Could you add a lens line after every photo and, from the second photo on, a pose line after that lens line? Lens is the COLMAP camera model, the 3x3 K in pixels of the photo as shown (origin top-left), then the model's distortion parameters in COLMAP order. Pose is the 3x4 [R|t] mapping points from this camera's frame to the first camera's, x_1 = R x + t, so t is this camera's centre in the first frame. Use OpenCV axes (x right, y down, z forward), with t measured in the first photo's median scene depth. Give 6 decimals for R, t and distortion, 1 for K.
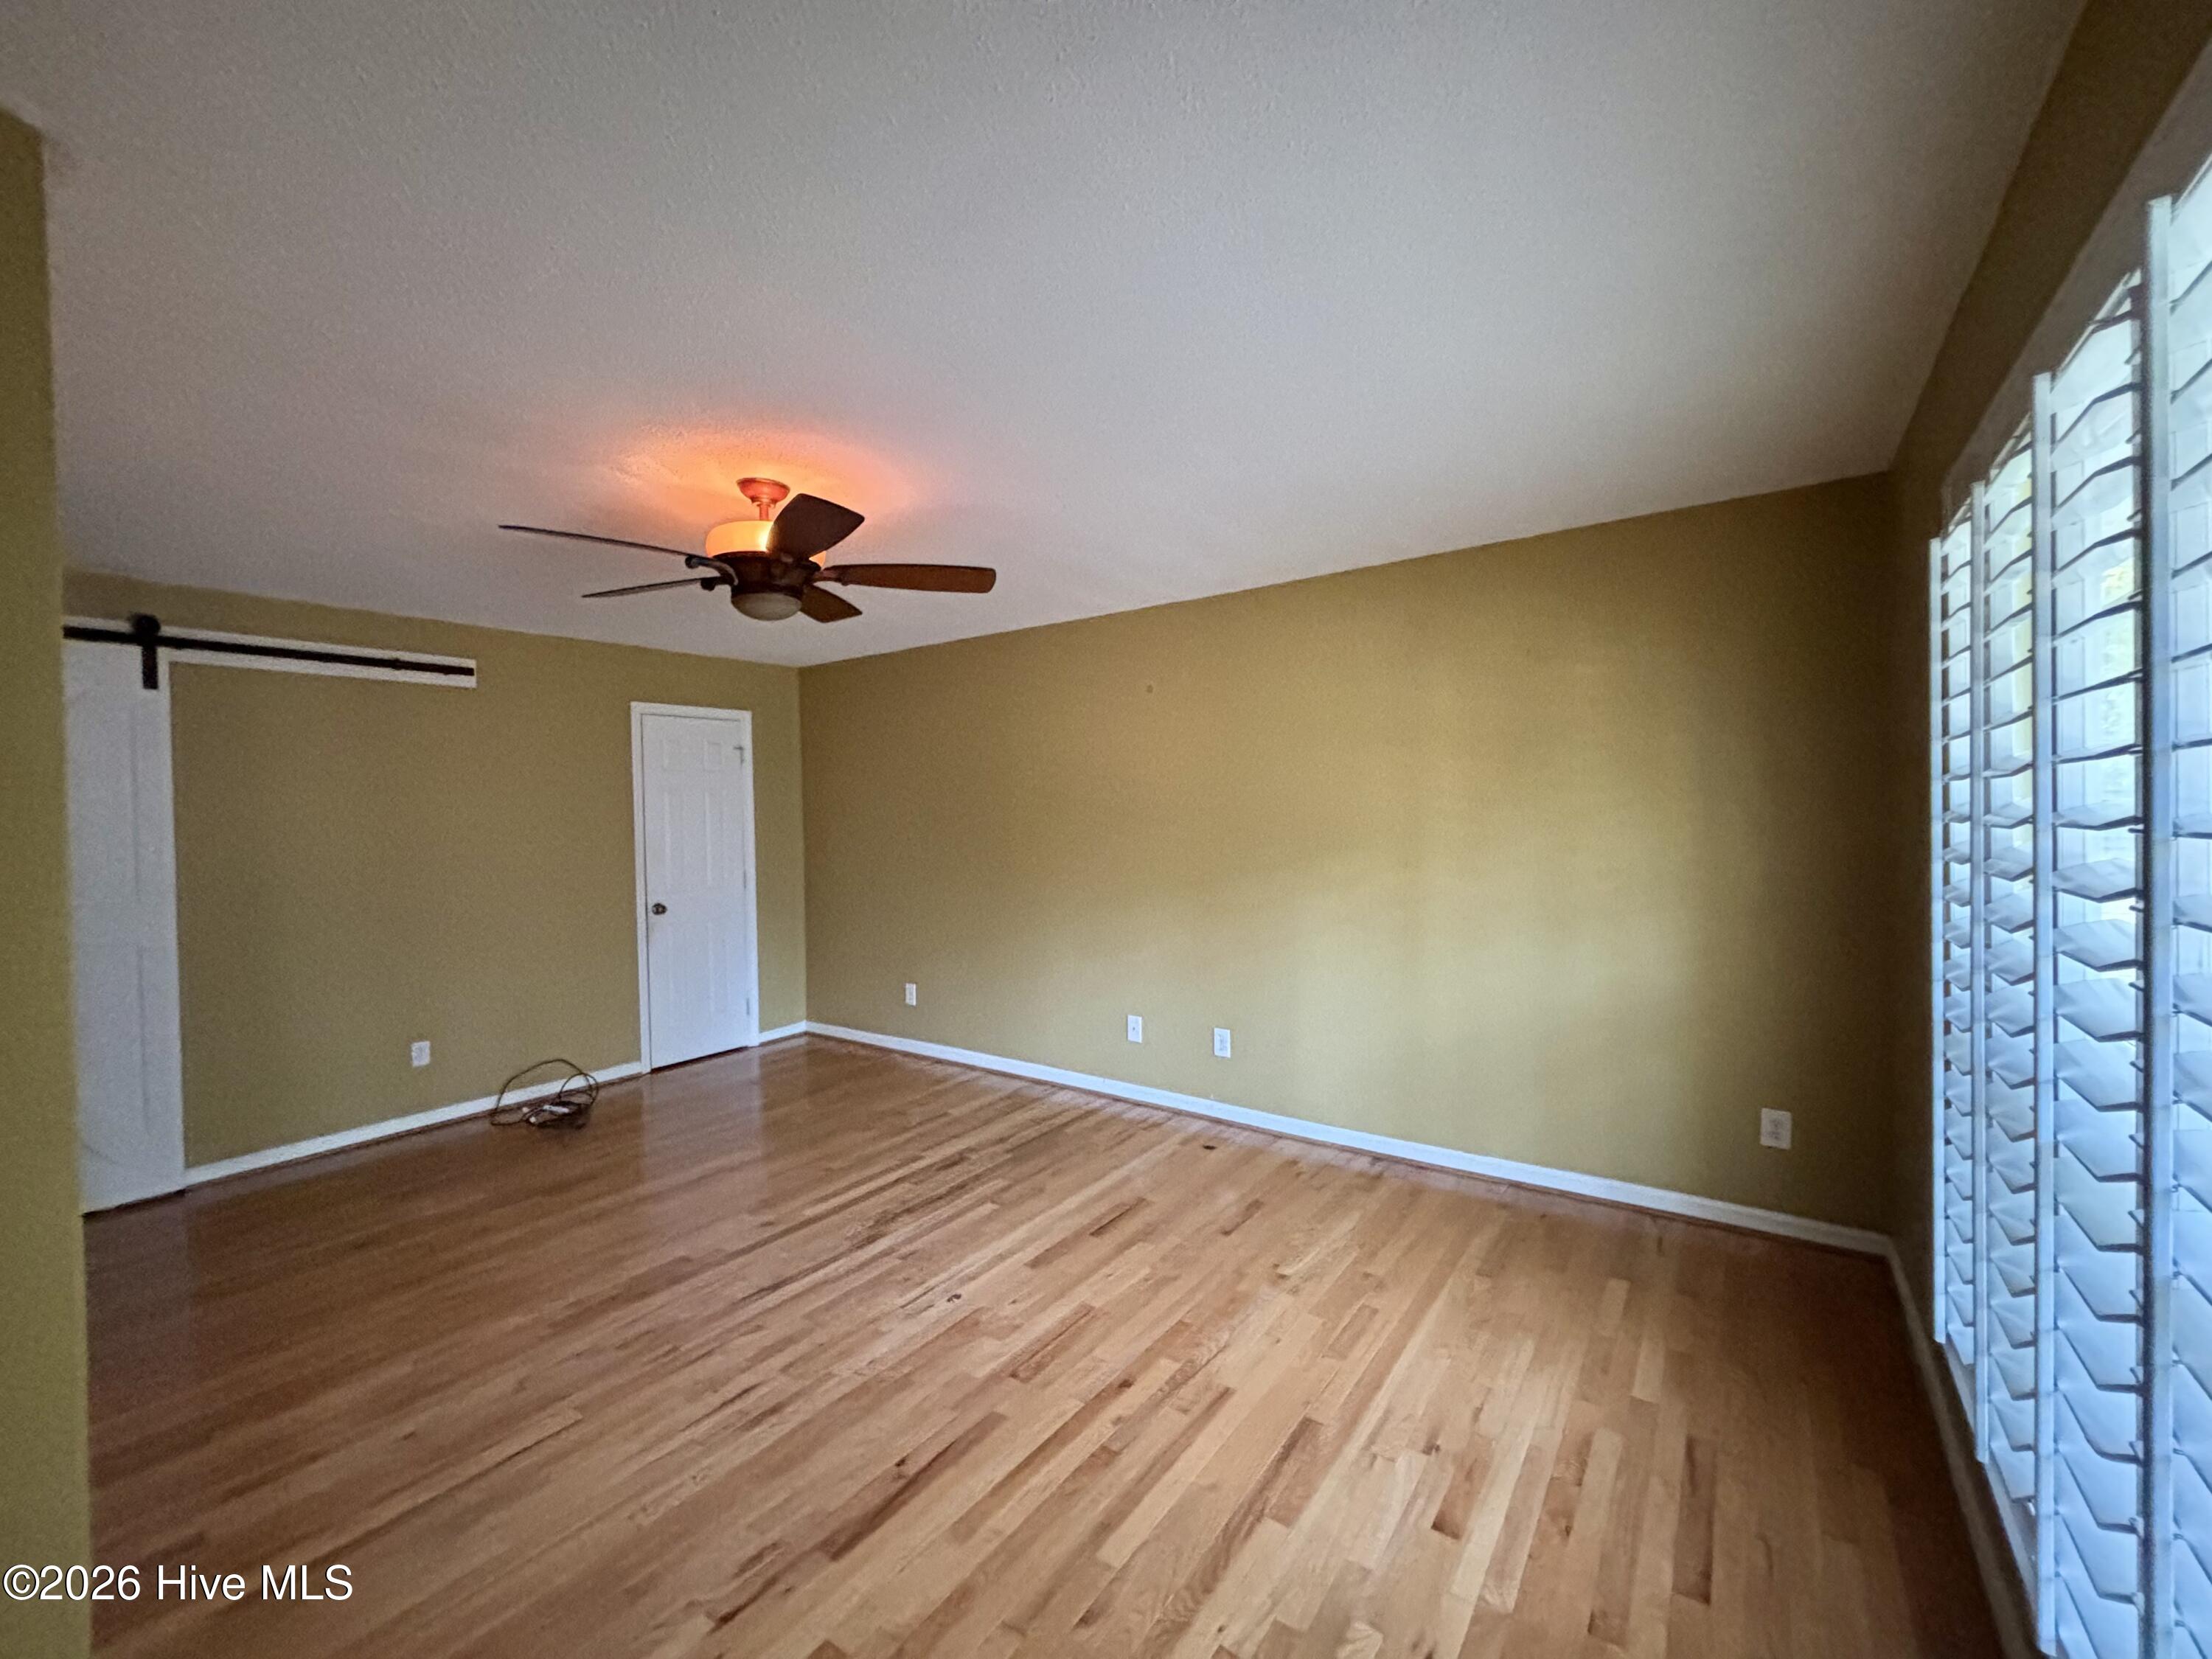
lens RADIAL K [[894.6, 0, 1097.3], [0, 894.6, 816.7], [0, 0, 1]] dist [-0.001145, -0.000930]
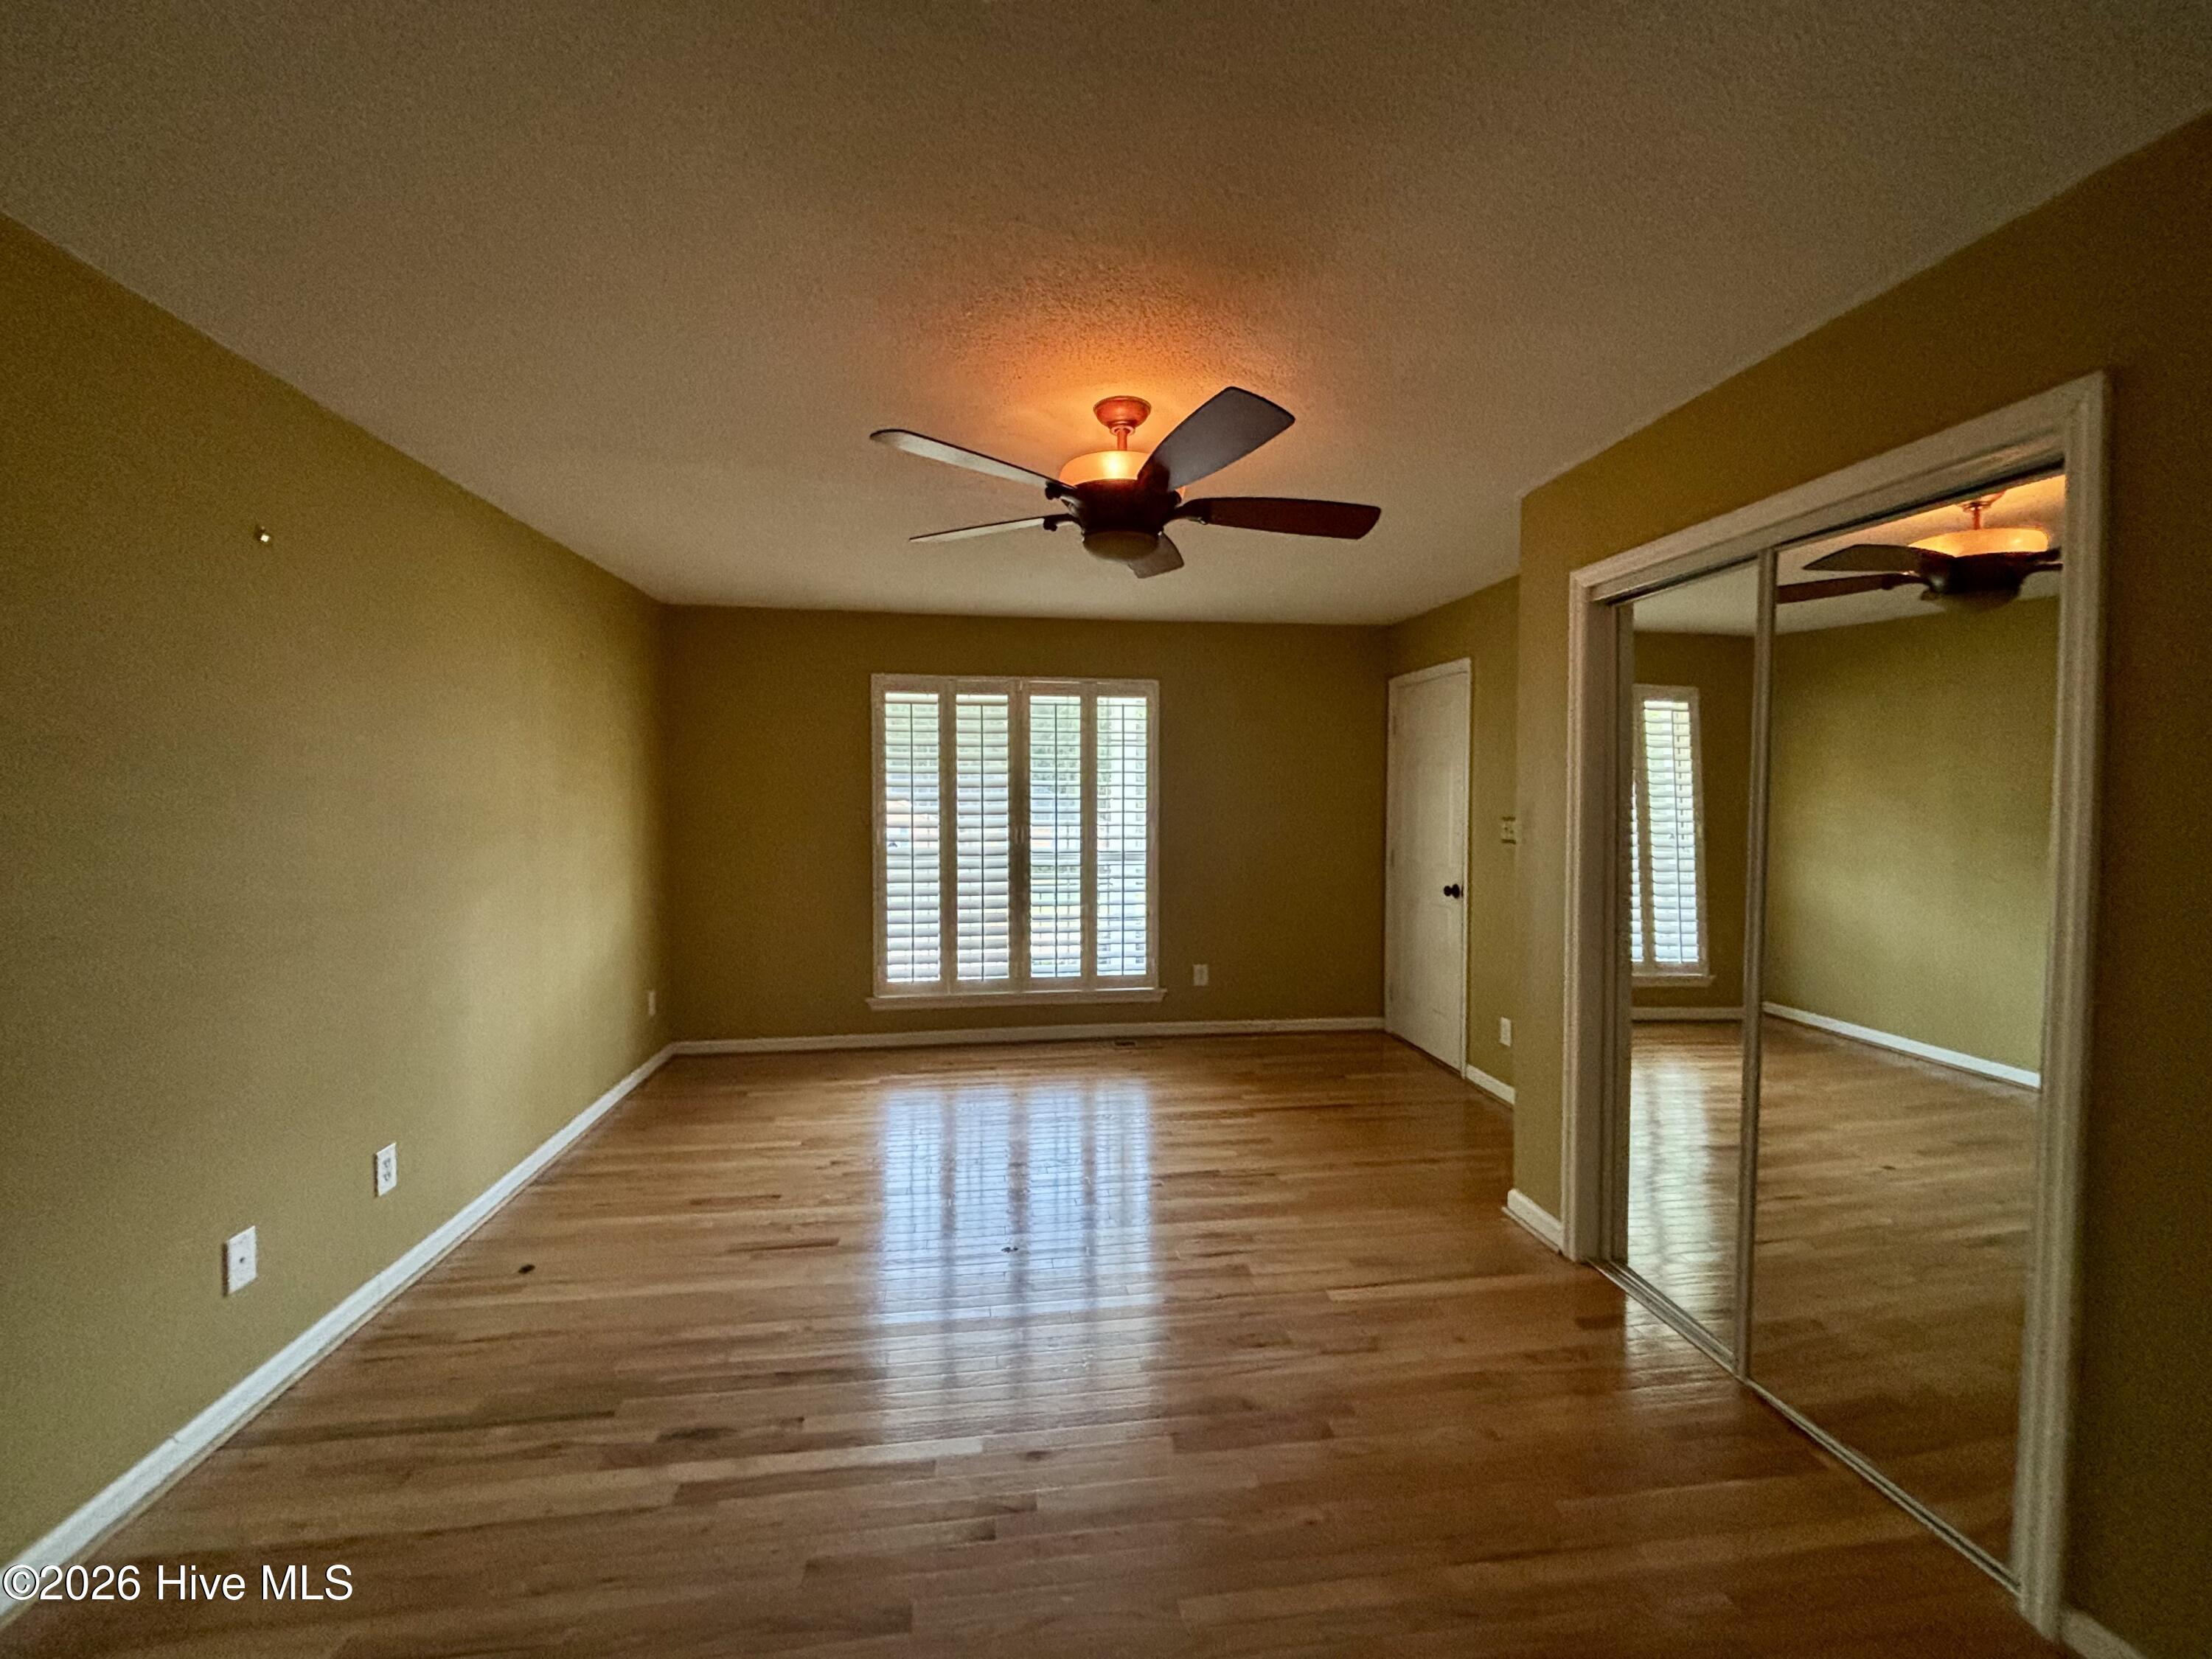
lens RADIAL K [[894.6, 0, 1104.7], [0, 894.6, 822.9], [0, 0, 1]] dist [-0.001145, -0.000930]
pose [[-0.681929, -0.008990, 0.731363, -0.730697], [0.019829, 0.999330, 0.030772, 0.002605], [-0.731150, 0.035487, -0.681293, 1.178714]]
